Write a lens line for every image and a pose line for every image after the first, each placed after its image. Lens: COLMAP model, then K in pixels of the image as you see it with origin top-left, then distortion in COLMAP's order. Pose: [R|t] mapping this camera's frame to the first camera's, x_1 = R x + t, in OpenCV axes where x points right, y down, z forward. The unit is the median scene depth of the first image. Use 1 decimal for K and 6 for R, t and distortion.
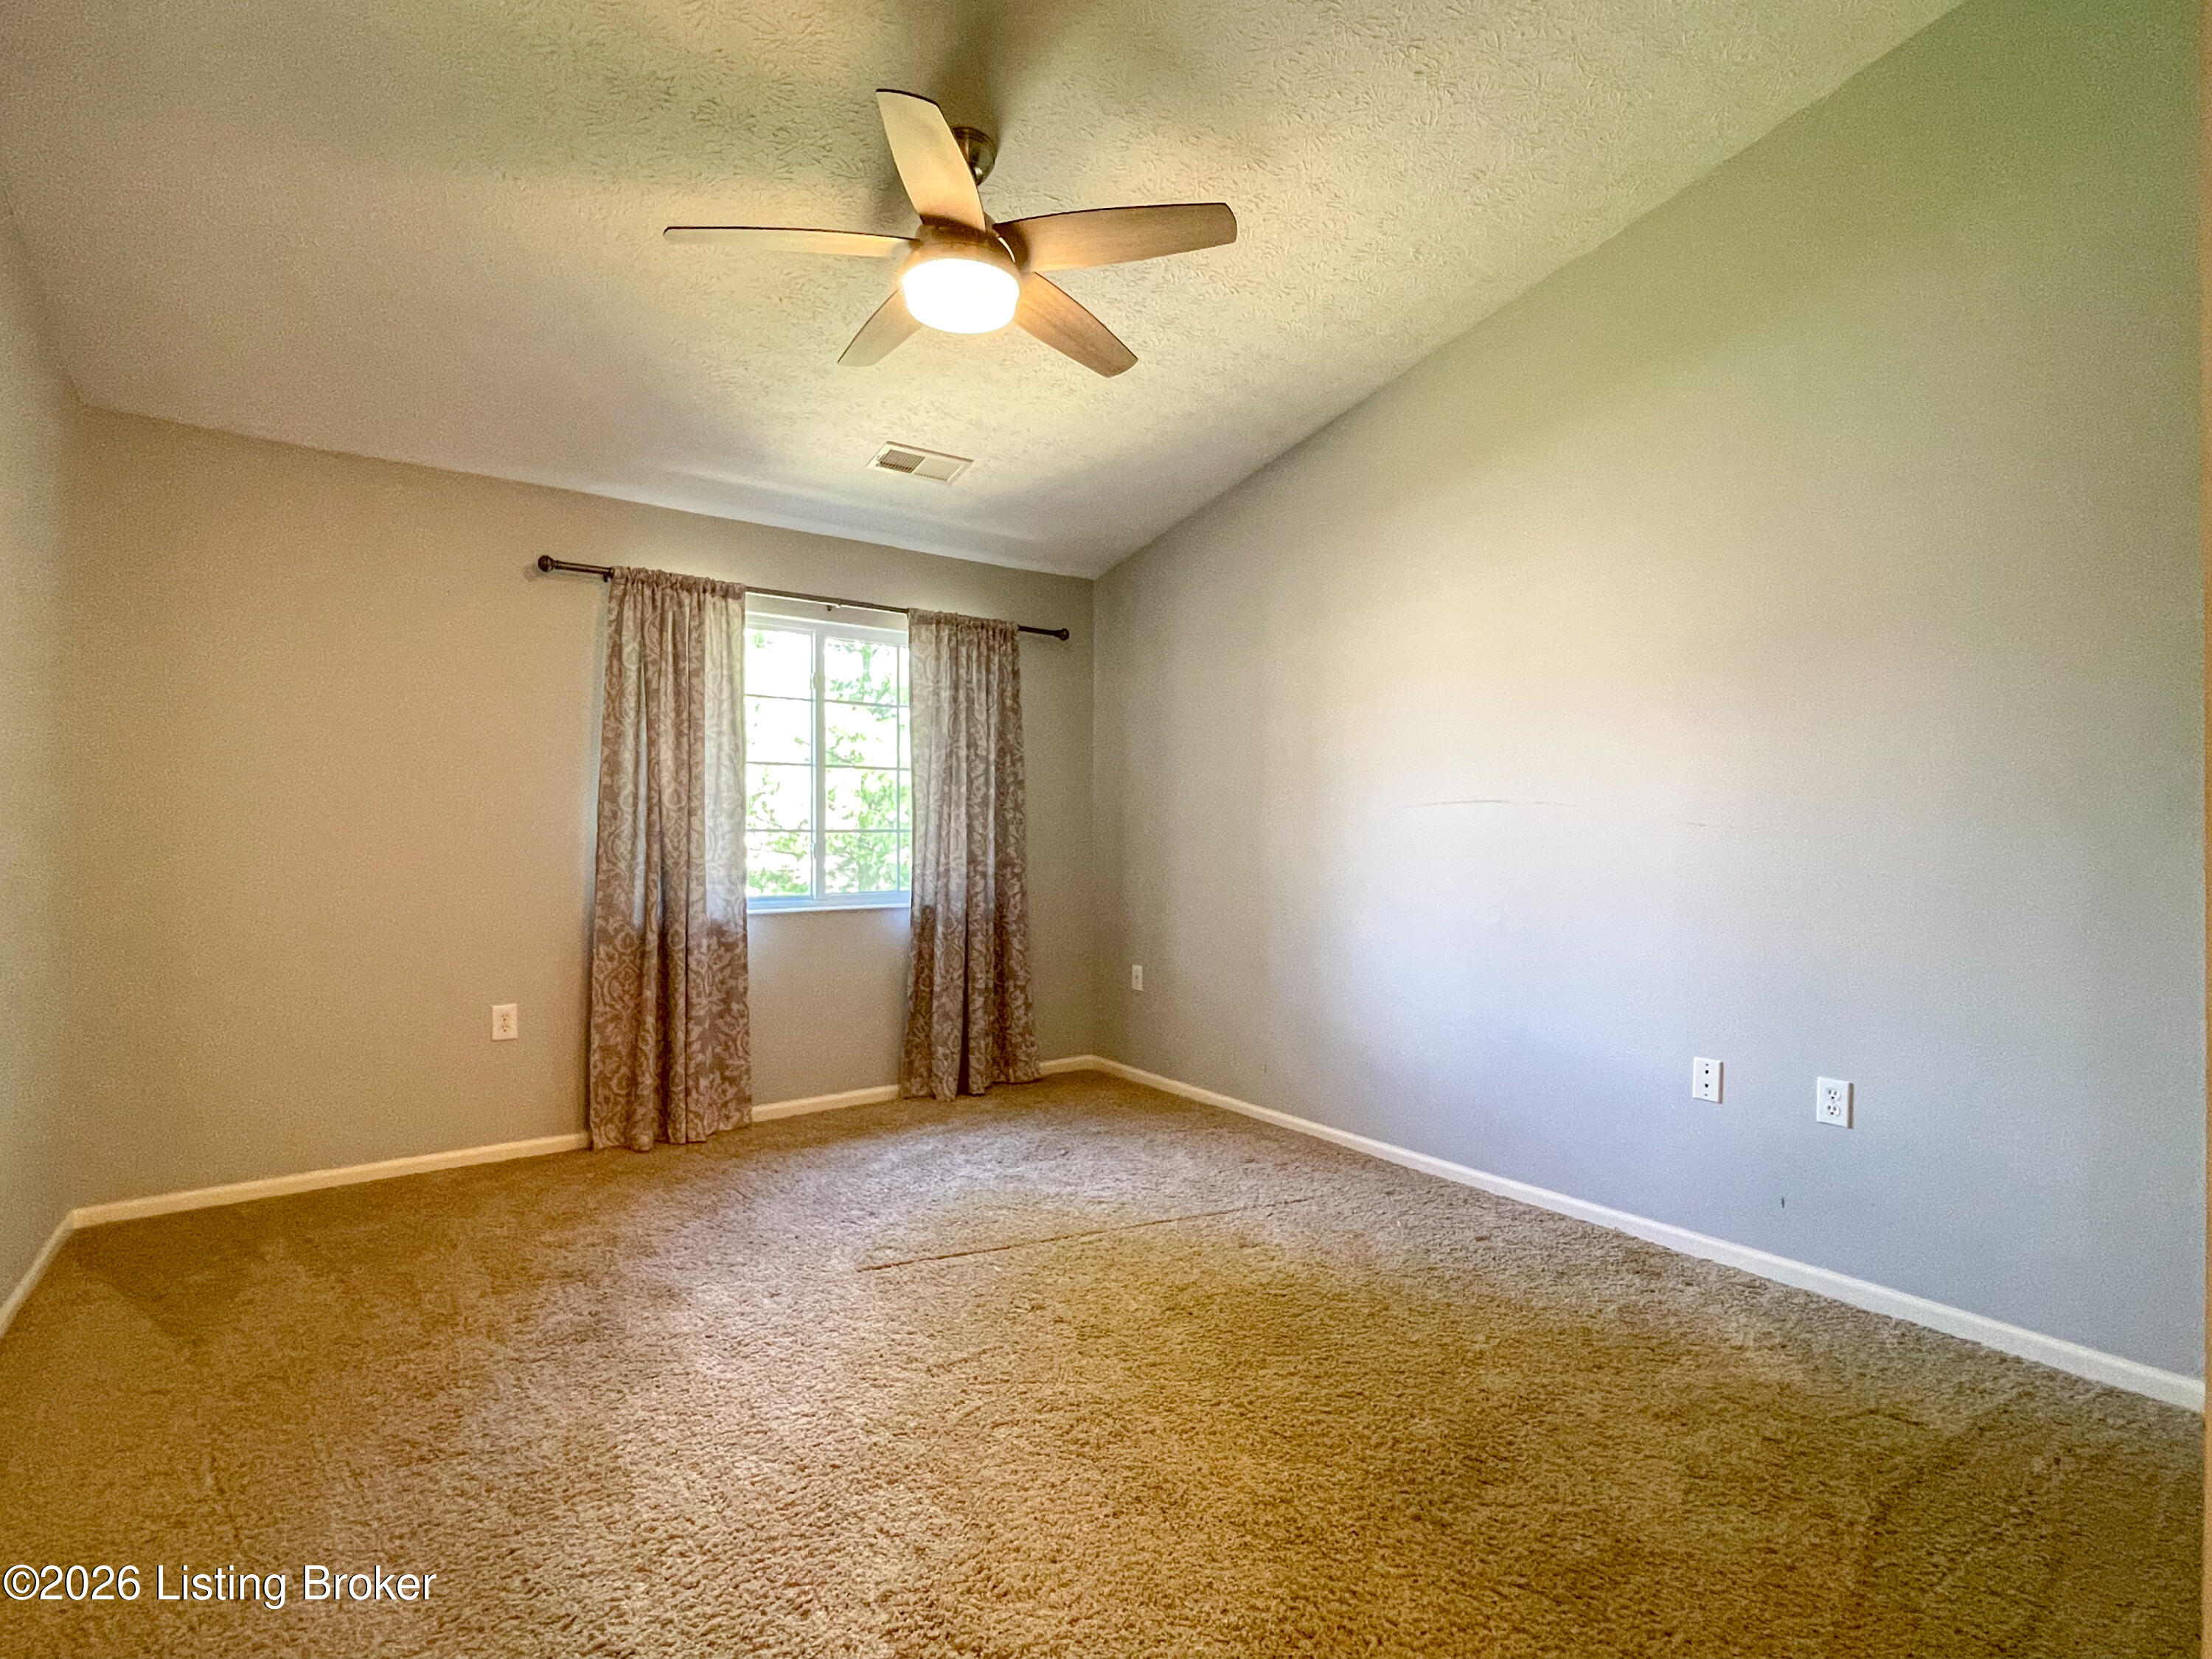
lens RADIAL K [[1047.4, 0, 1094.7], [0, 1047.4, 825.2], [0, 0, 1]] dist [0.000716, -0.000286]
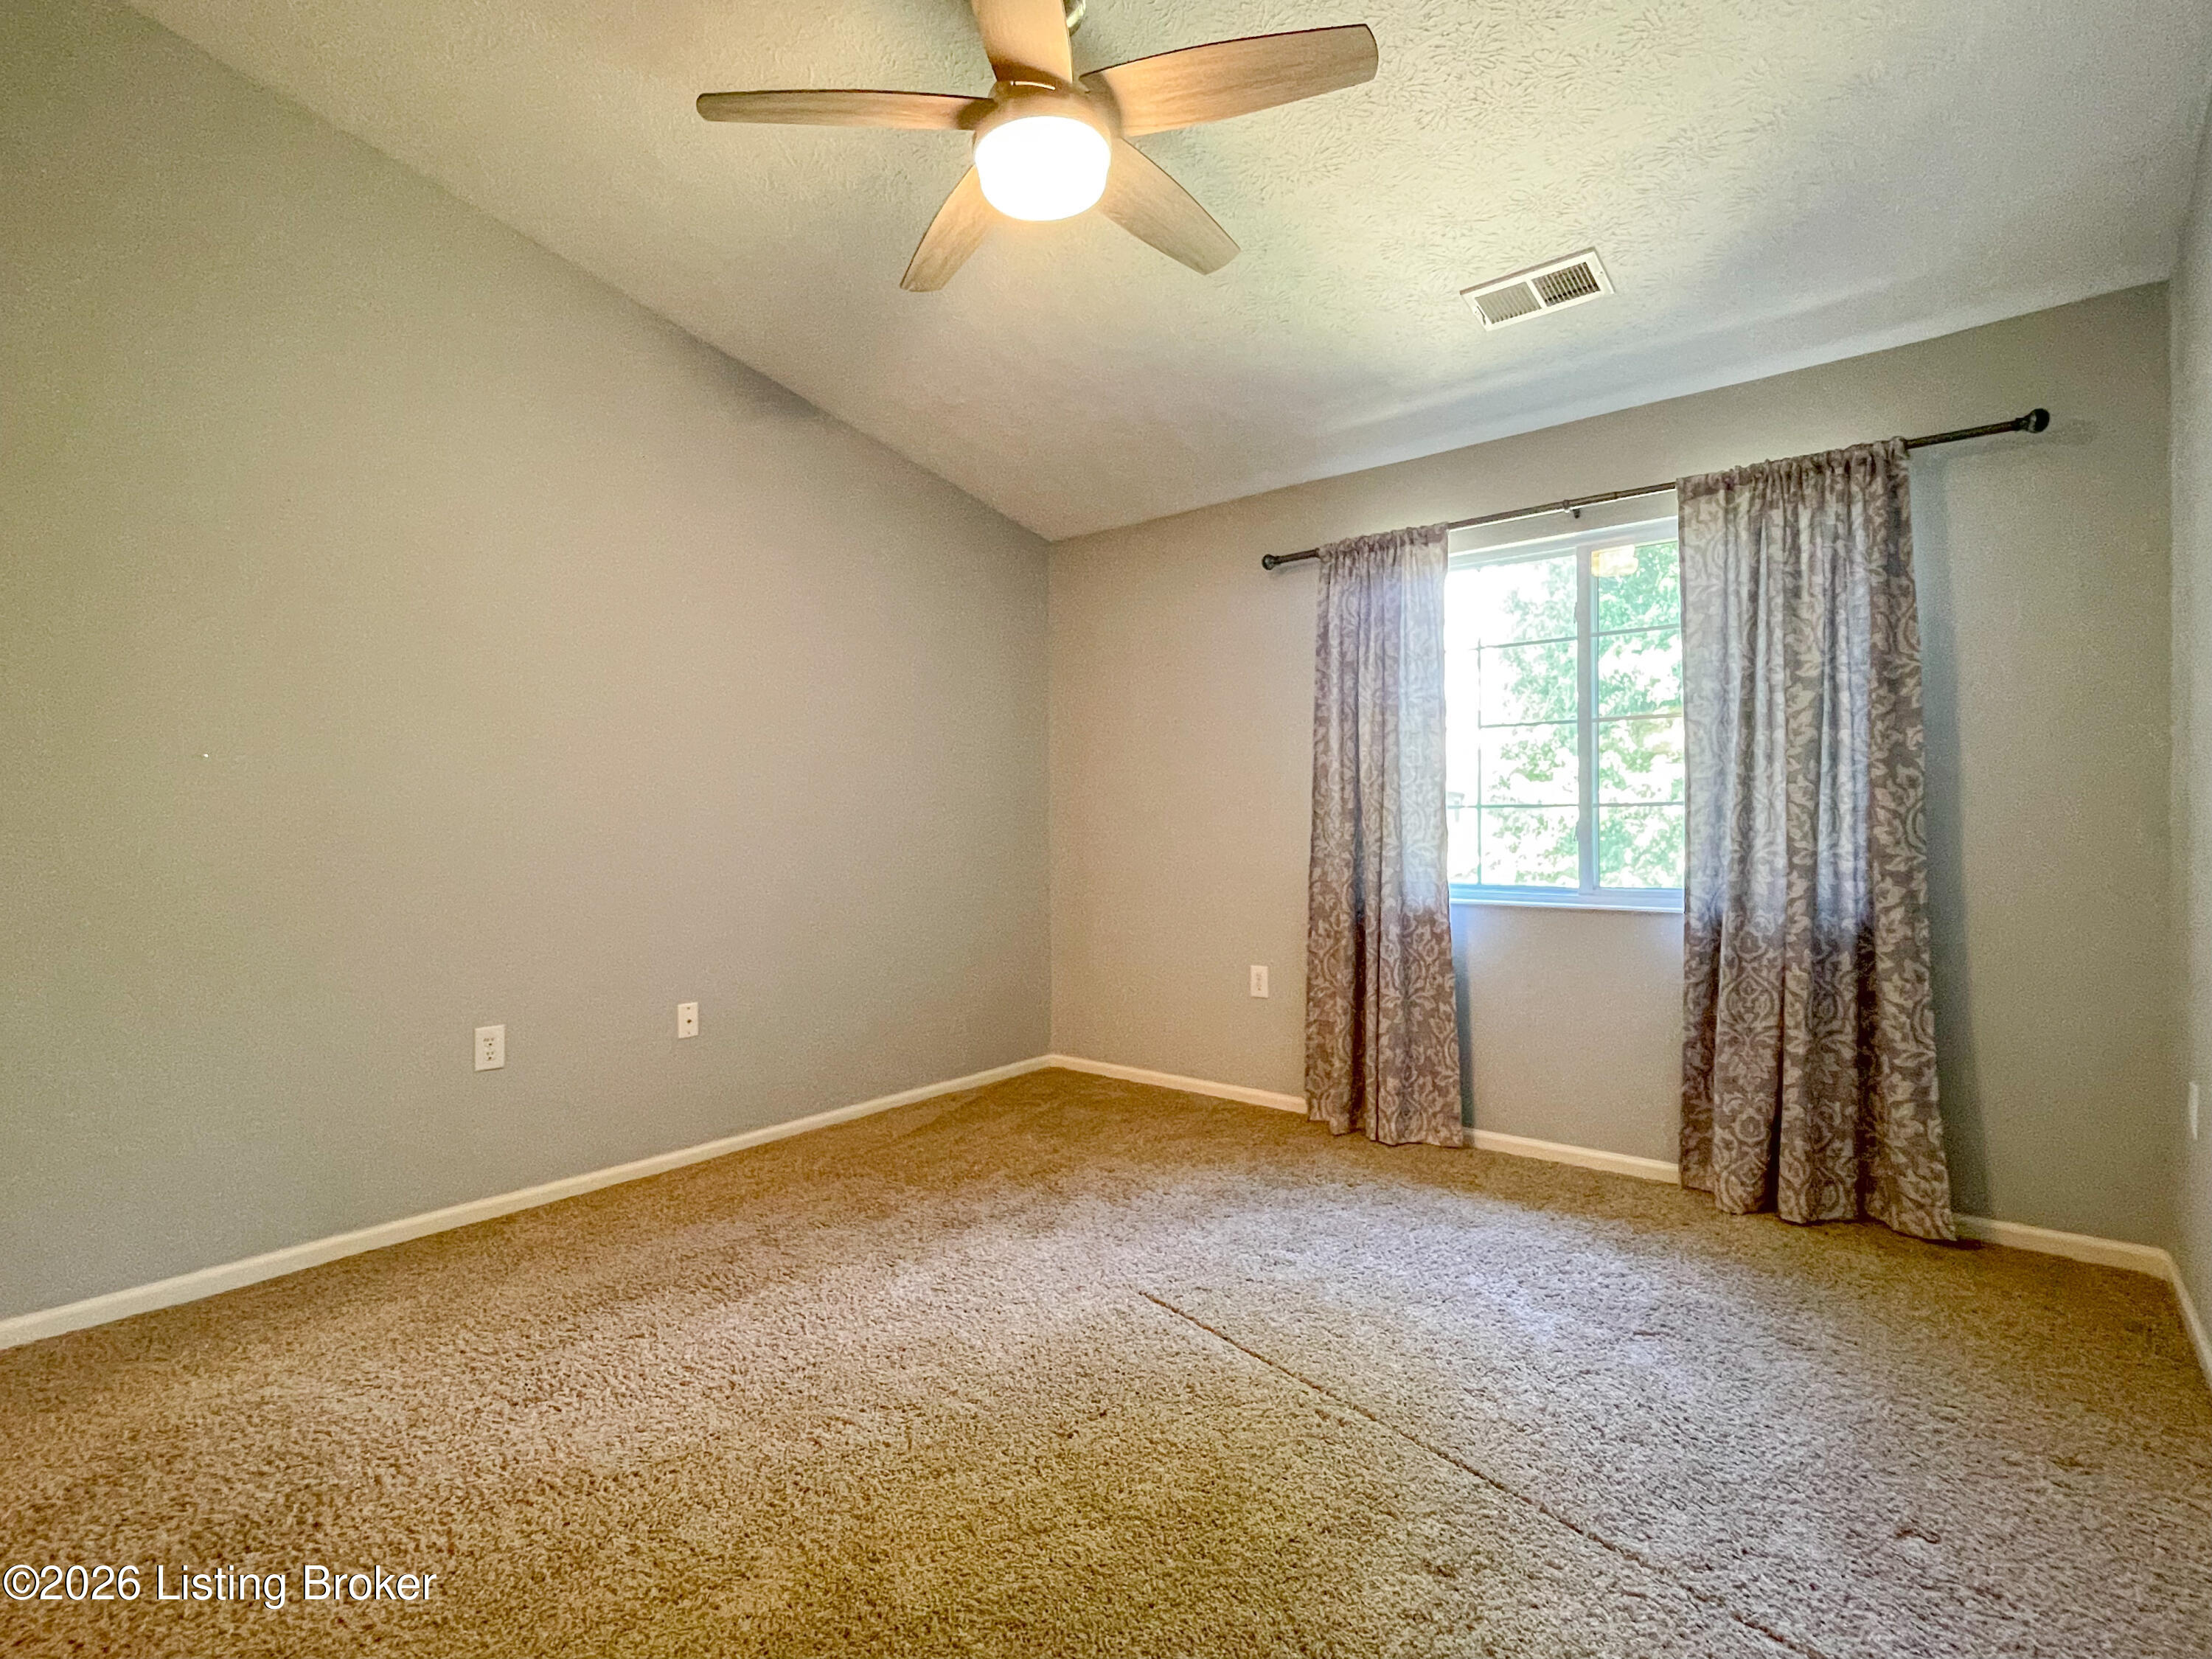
lens RADIAL K [[1047.4, 0, 1094.7], [0, 1047.4, 825.2], [0, 0, 1]] dist [0.000716, -0.000286]
pose [[0.271076, -0.001529, -0.962557, 0.421453], [0.013186, 0.999911, 0.002125, 0.015164], [0.962467, -0.013269, 0.271072, 0.484786]]
